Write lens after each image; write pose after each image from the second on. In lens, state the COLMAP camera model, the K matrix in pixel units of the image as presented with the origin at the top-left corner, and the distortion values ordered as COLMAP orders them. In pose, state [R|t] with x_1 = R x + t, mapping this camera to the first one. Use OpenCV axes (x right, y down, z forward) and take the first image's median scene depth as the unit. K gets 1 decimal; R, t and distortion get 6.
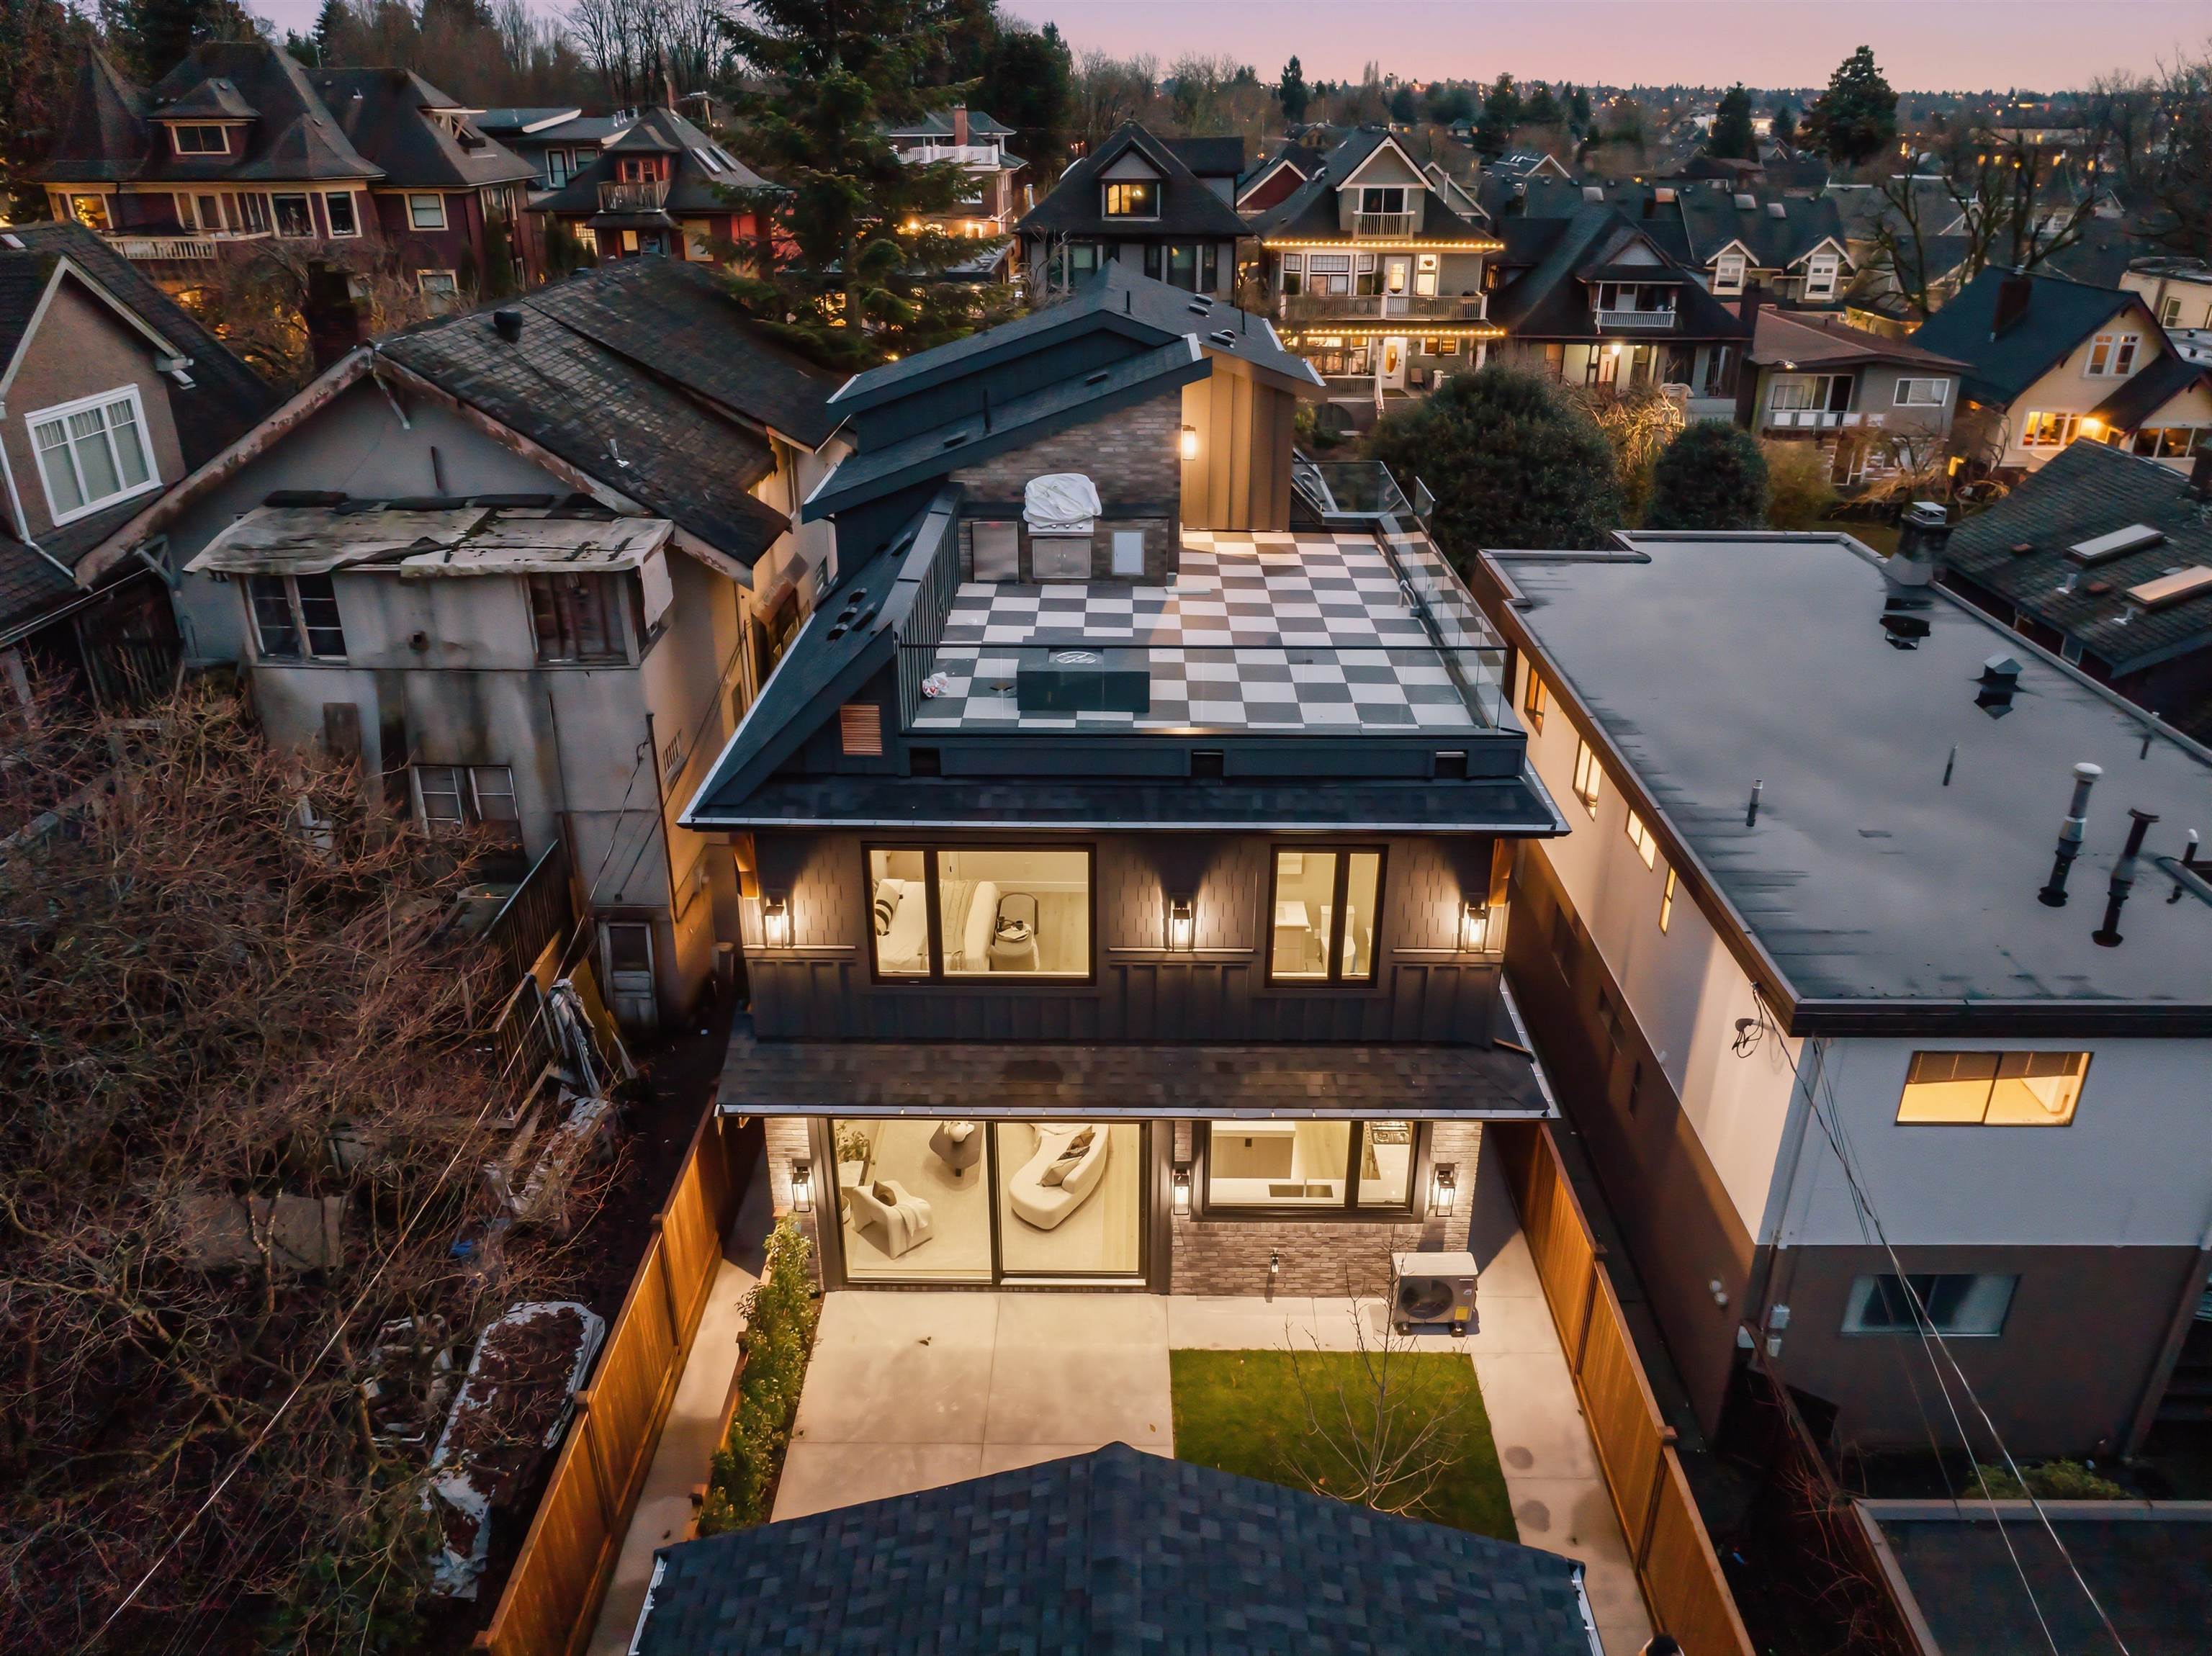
lens RADIAL K [[1565.1, 0, 1113.8], [0, 1565.1, 829.3], [0, 0, 1]] dist [-0.082588, 0.049663]
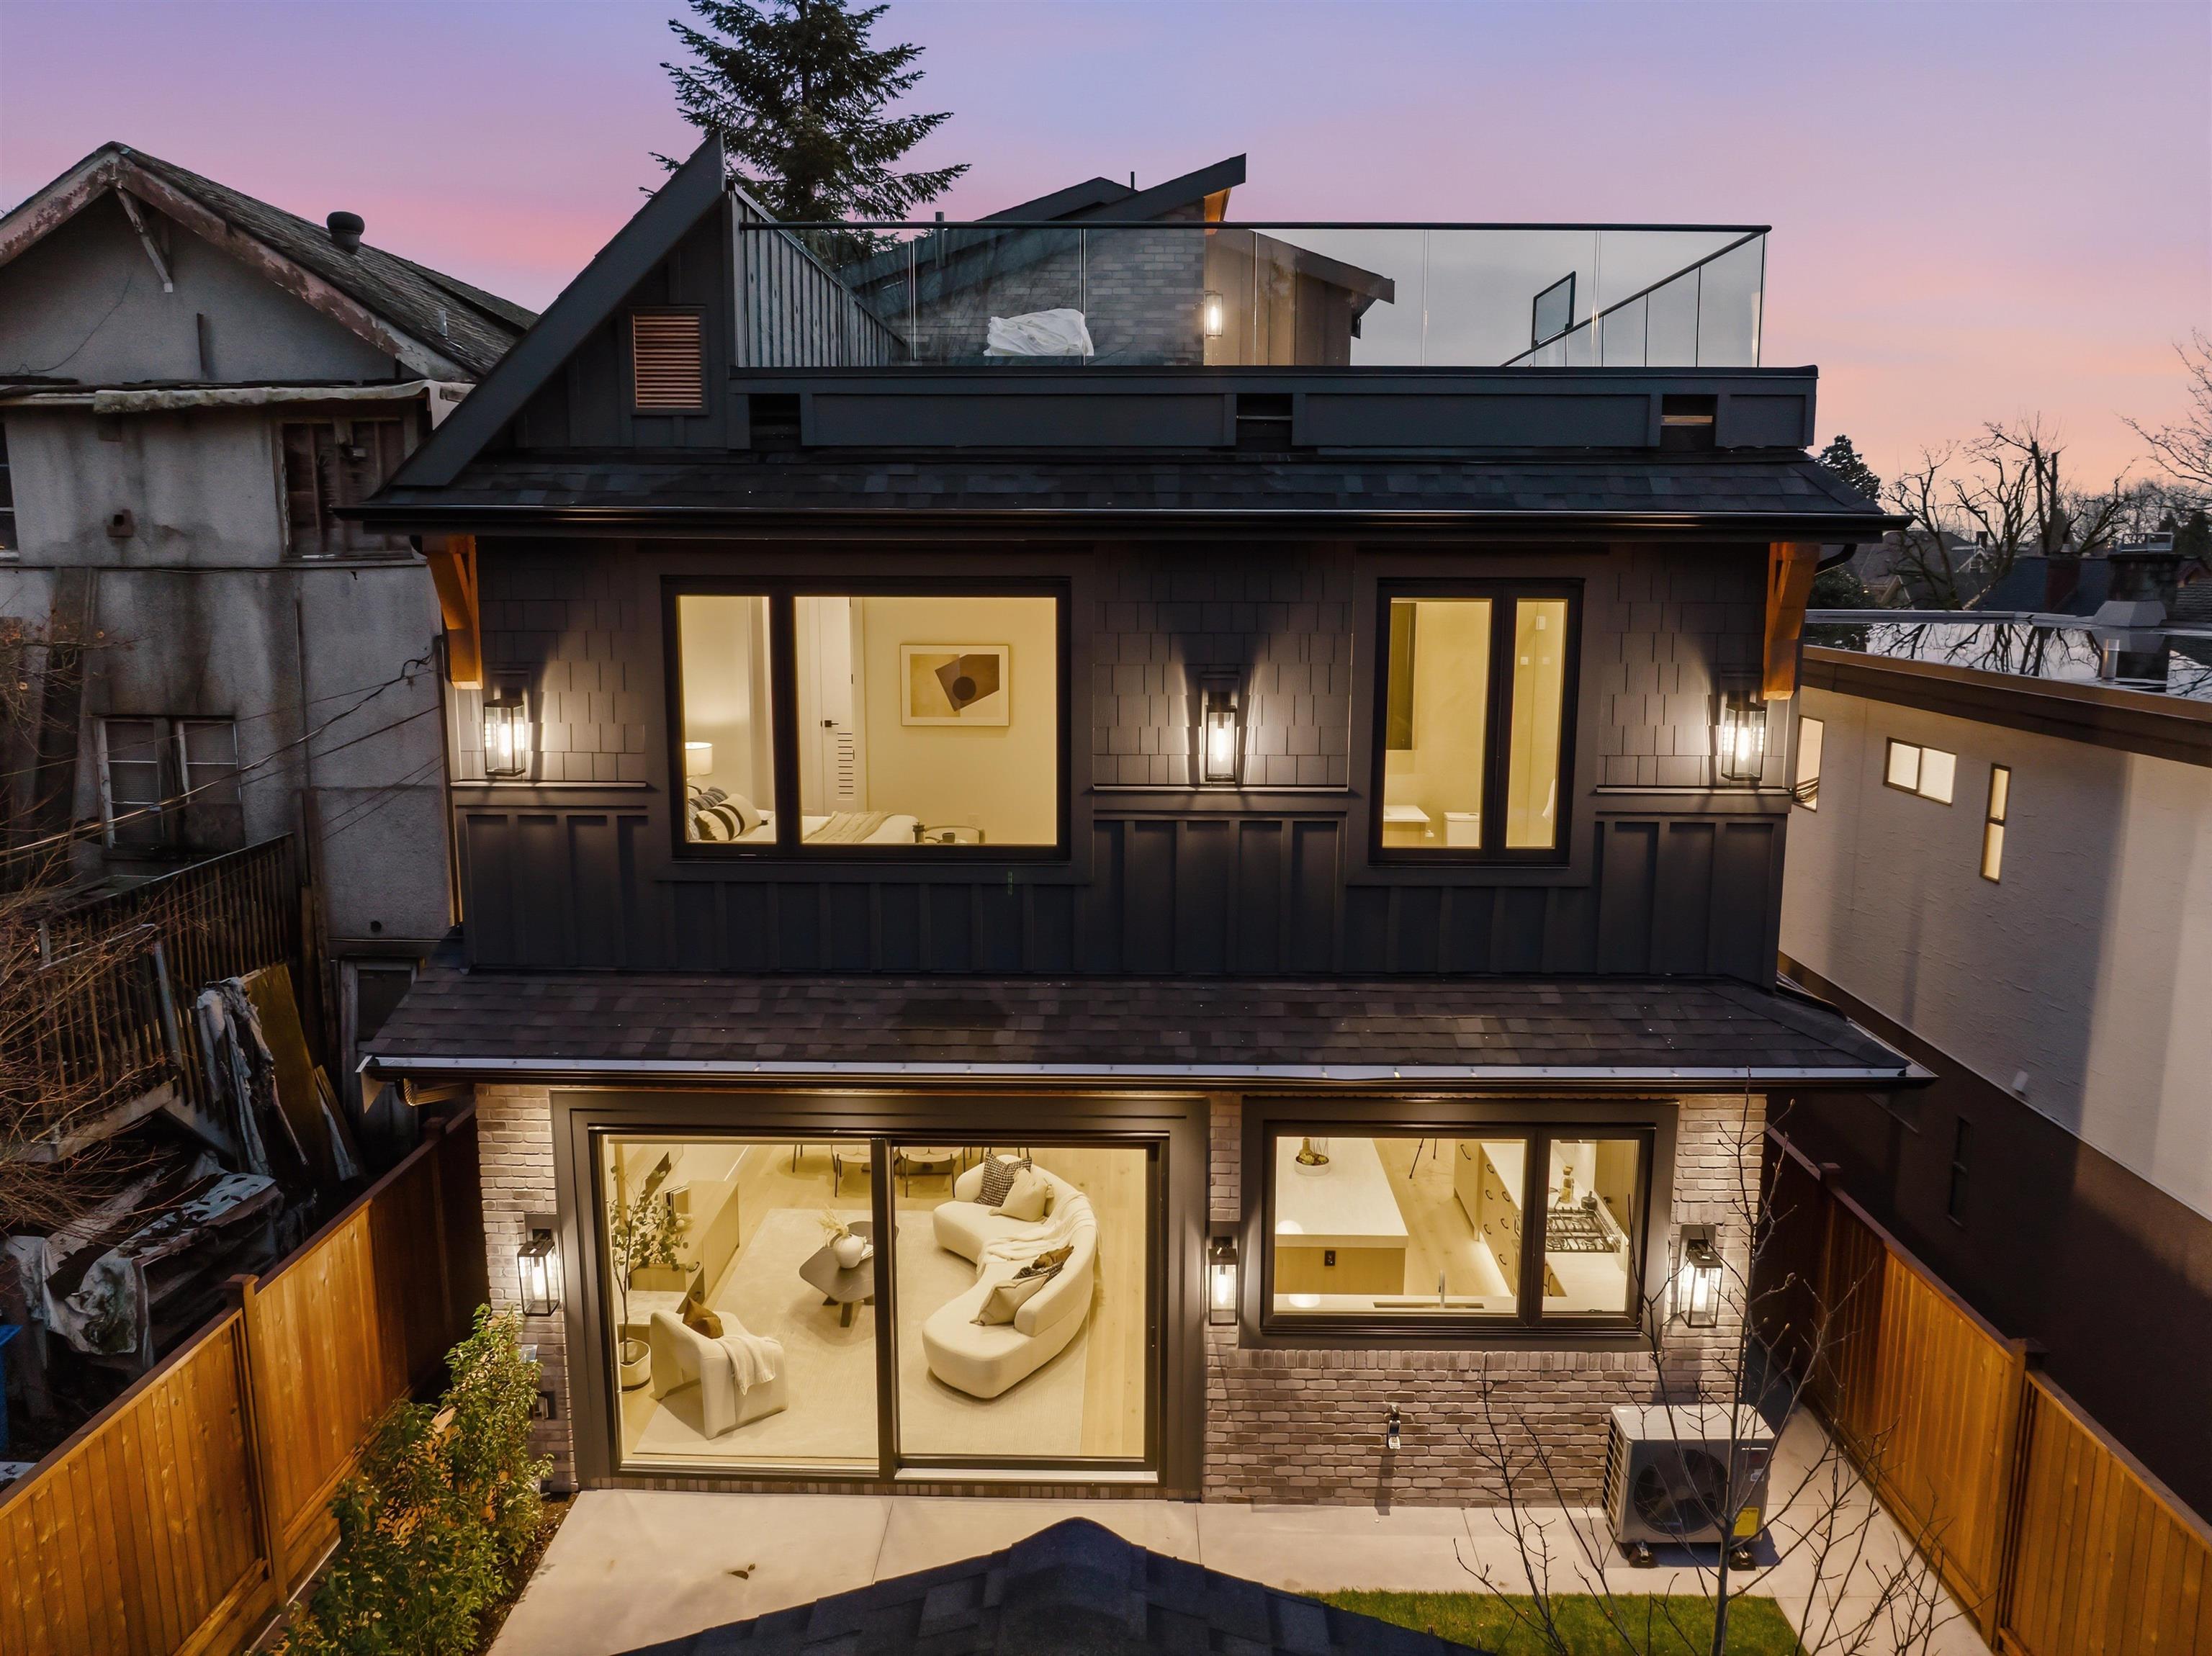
lens RADIAL K [[1565.1, 0, 1113.8], [0, 1565.1, 829.3], [0, 0, 1]] dist [-0.082588, 0.049663]
pose [[0.999974, 0.004034, -0.005972, 0.007384], [-0.005471, 0.964329, -0.264649, 0.219035], [0.004692, 0.264674, 0.964326, 0.419638]]
